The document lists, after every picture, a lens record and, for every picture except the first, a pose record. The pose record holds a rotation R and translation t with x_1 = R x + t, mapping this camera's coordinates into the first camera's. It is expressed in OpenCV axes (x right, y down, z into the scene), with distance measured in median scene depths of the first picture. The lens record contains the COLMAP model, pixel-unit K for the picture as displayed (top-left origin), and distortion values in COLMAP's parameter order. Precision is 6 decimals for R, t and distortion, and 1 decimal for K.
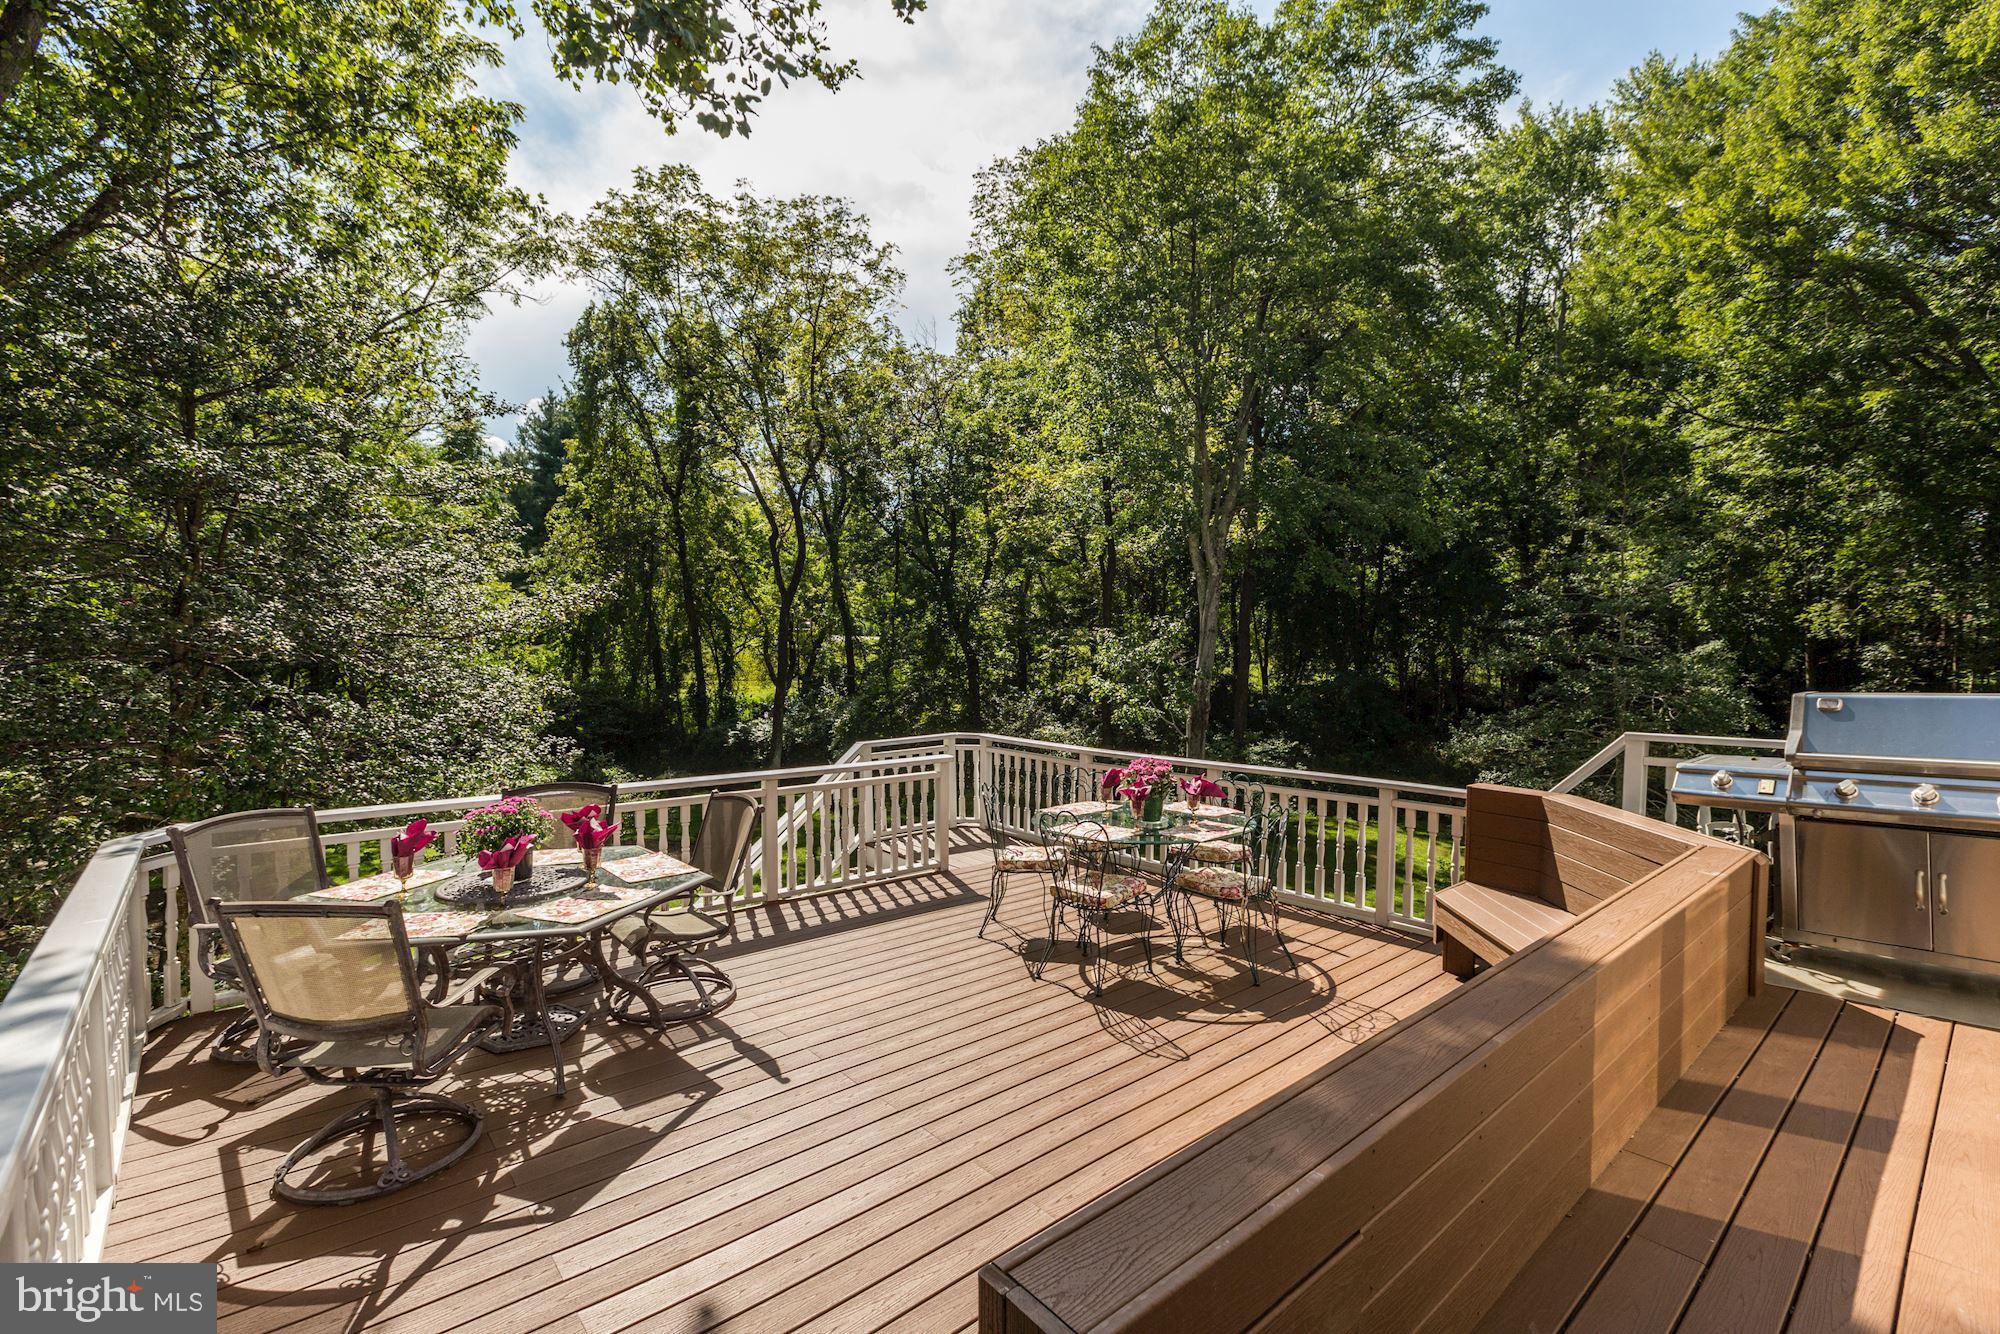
lens RADIAL K [[887.5, 0, 997.4], [0, 887.5, 663.5], [0, 0, 1]] dist [0.001640, -0.000172]
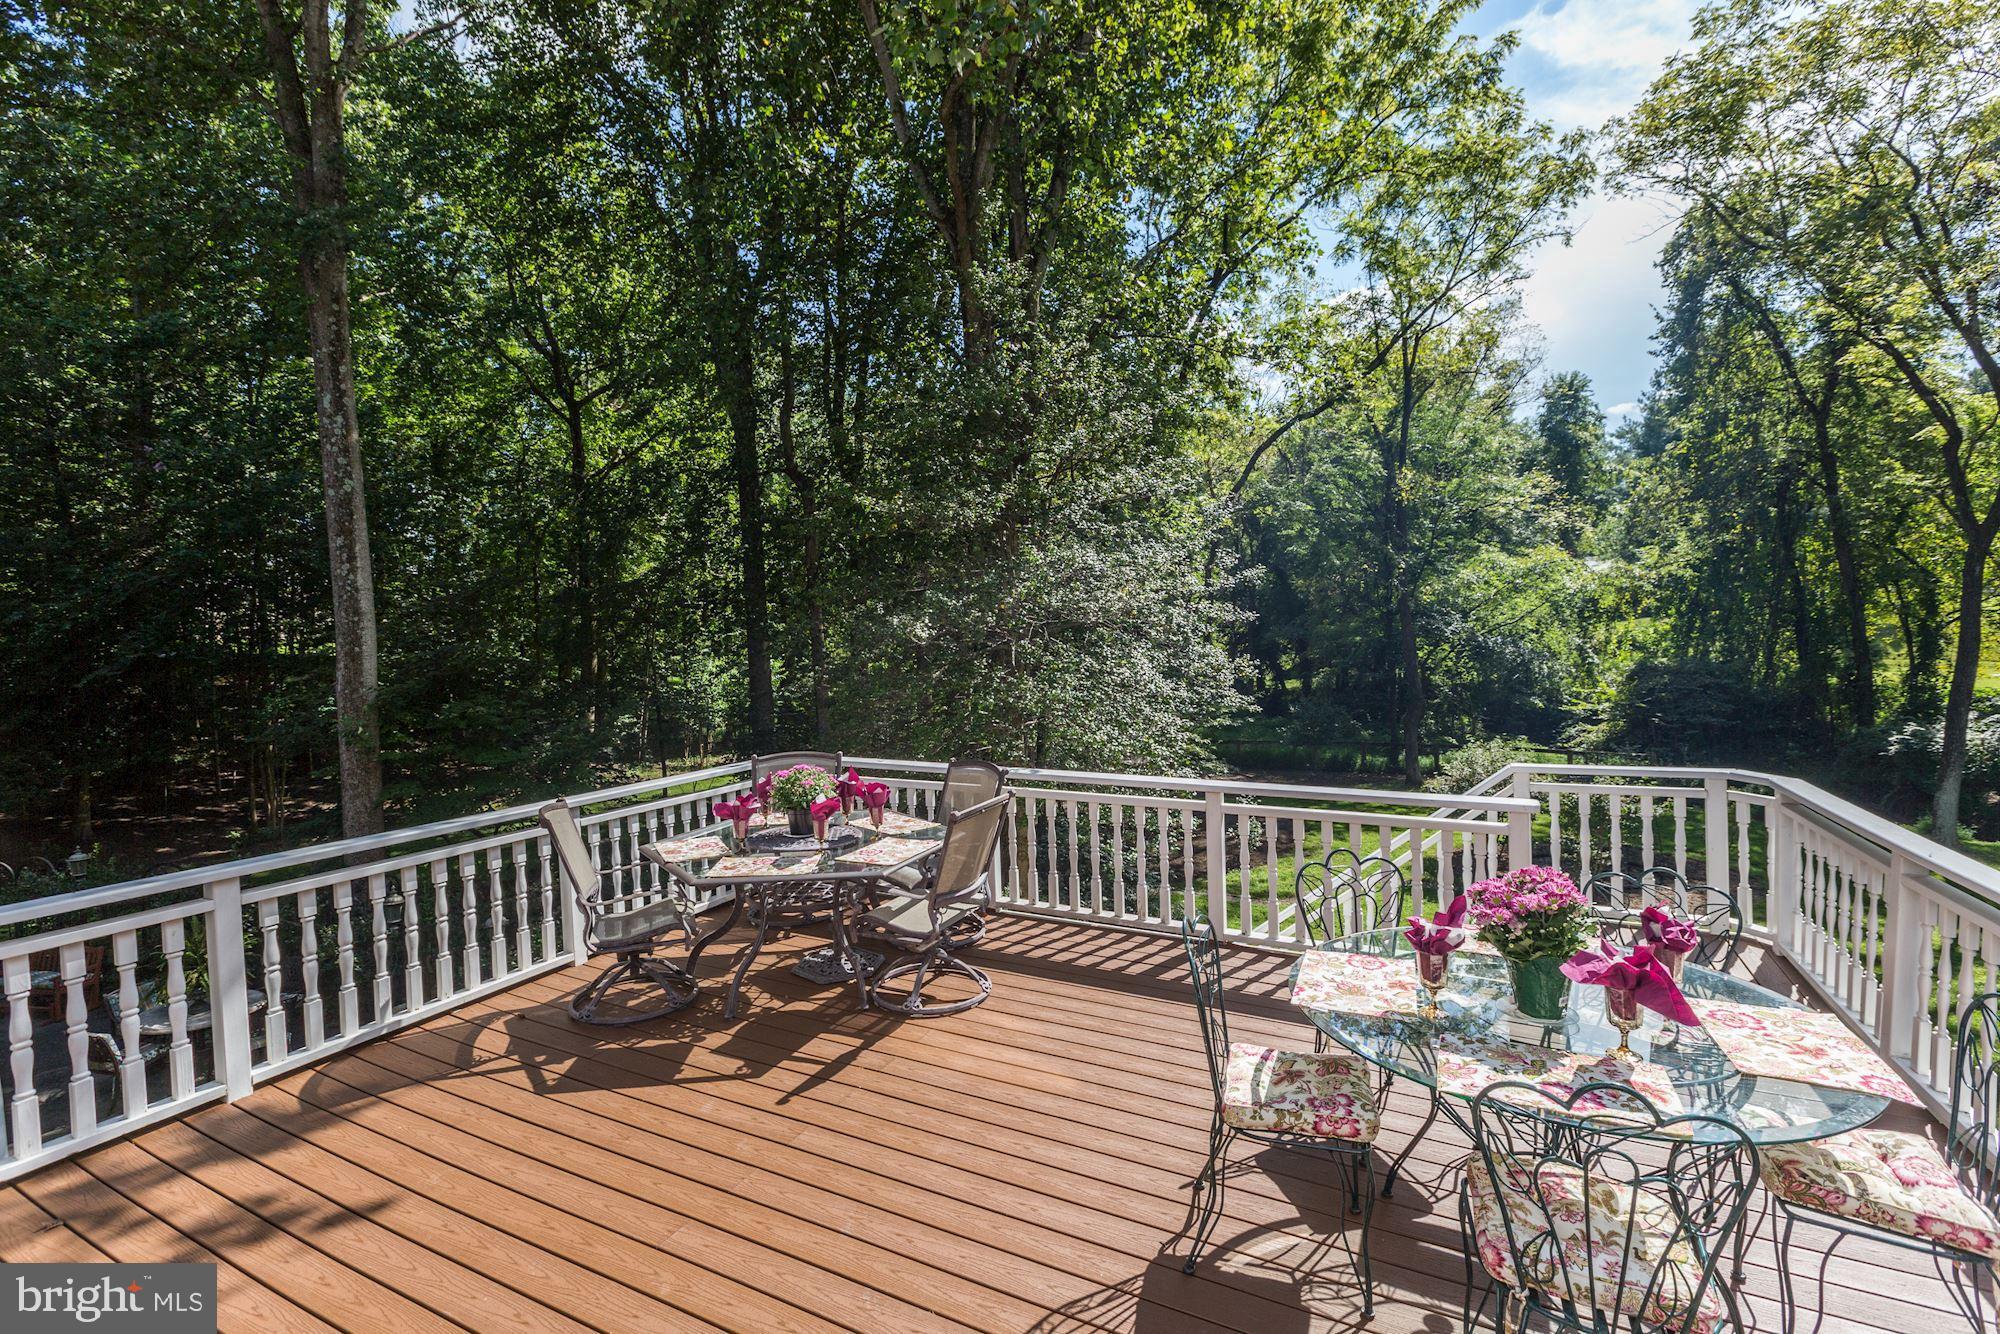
lens RADIAL K [[887.5, 0, 997.4], [0, 887.5, 663.5], [0, 0, 1]] dist [0.001640, -0.000172]
pose [[0.386267, 0.022296, -0.922117, 0.067612], [0.005395, 0.999636, 0.026430, -0.001551], [0.922371, -0.015184, 0.386007, 0.082114]]
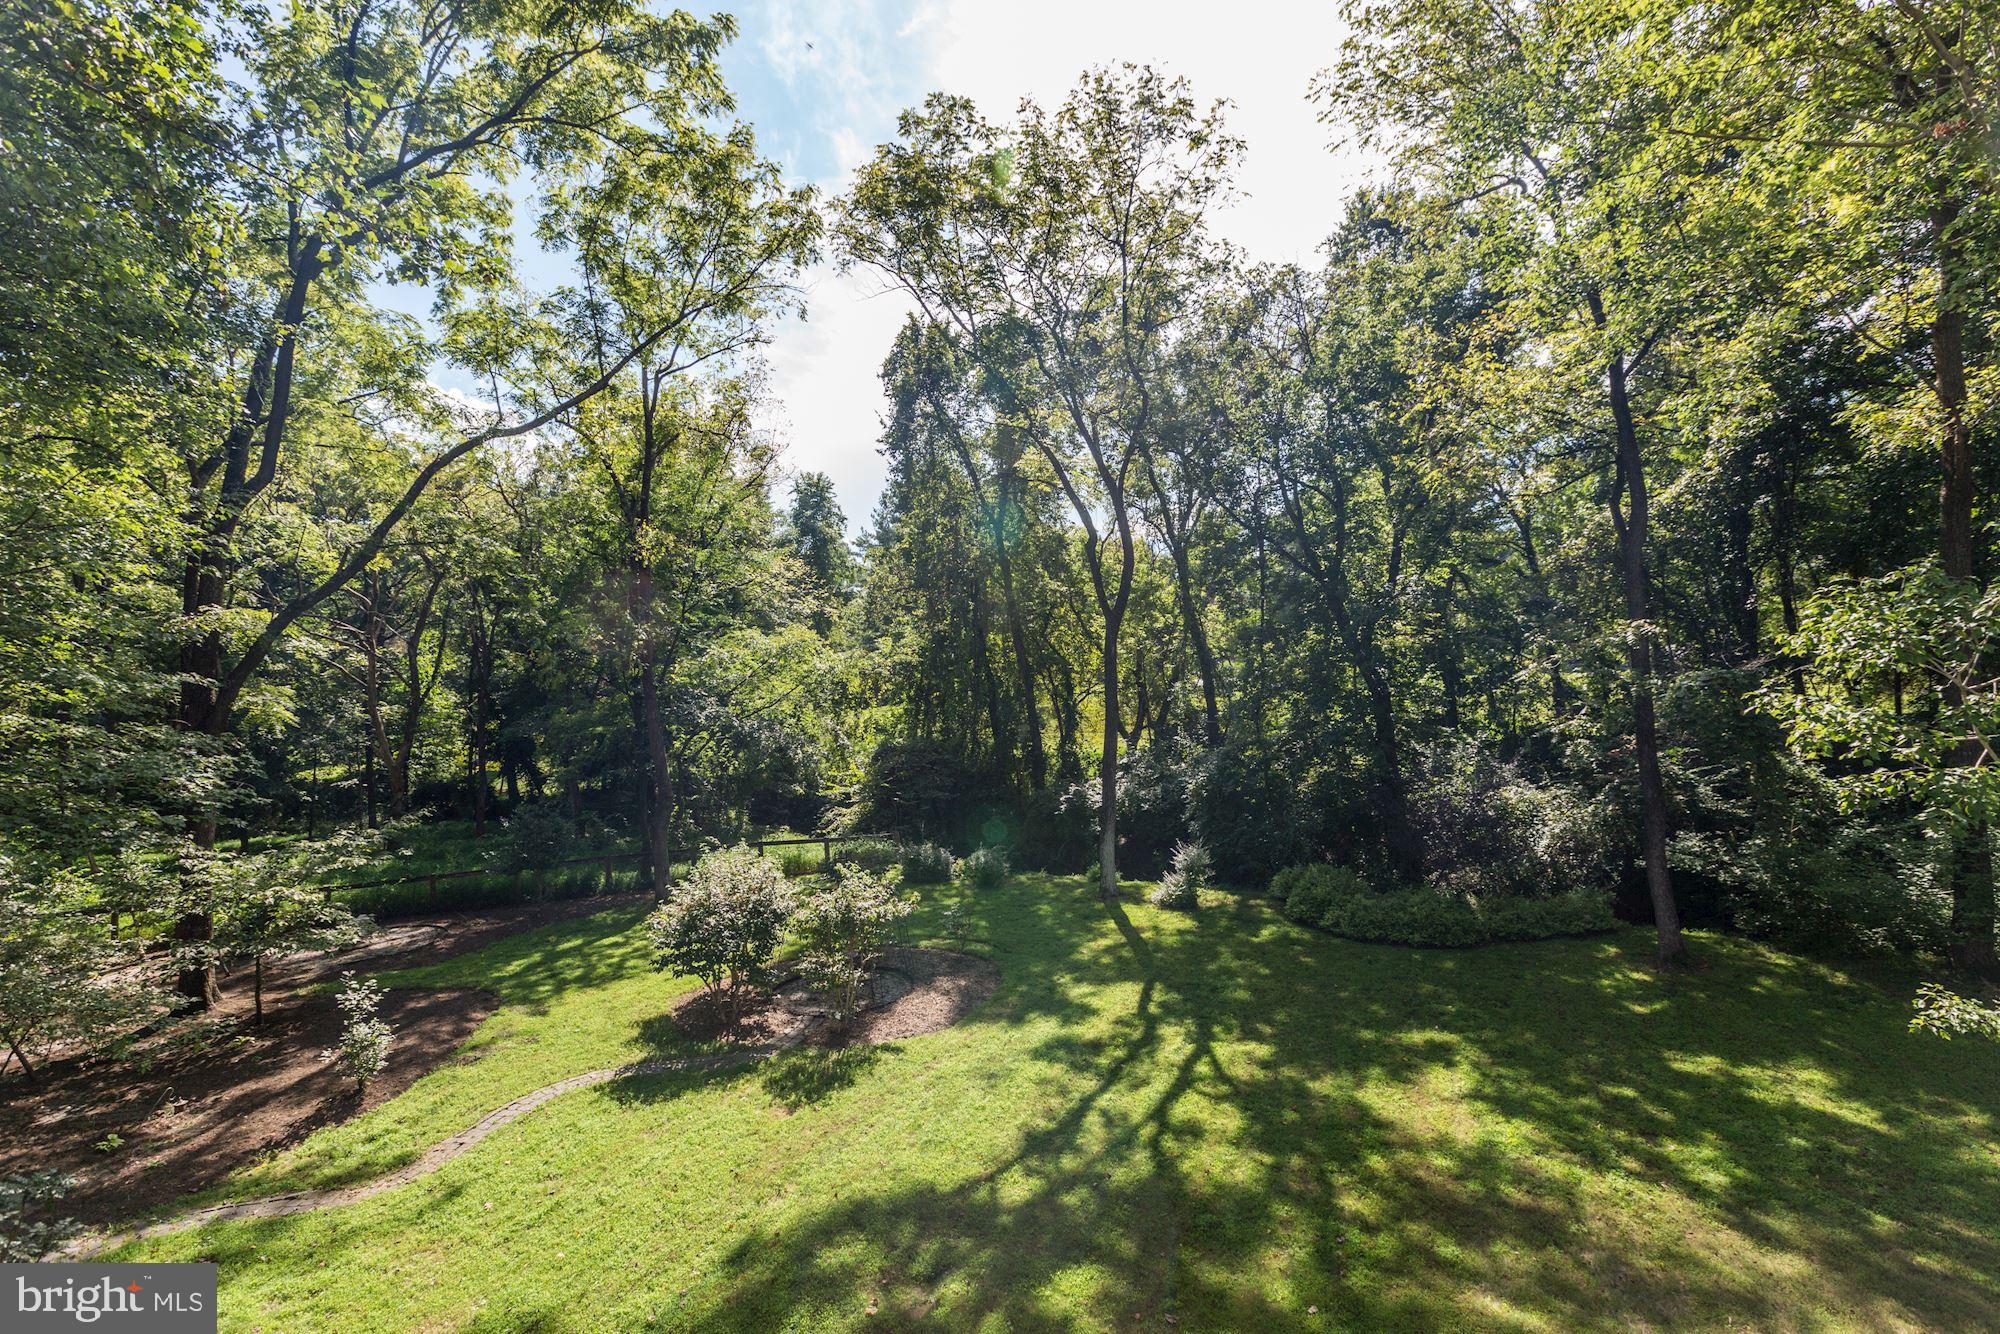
lens RADIAL K [[887.5, 0, 997.4], [0, 887.5, 663.5], [0, 0, 1]] dist [0.001640, -0.000172]
pose [[0.913039, -0.063068, -0.402967, -0.020221], [0.040322, 0.997090, -0.064691, 0.006350], [0.405875, 0.042817, 0.912925, 0.225643]]
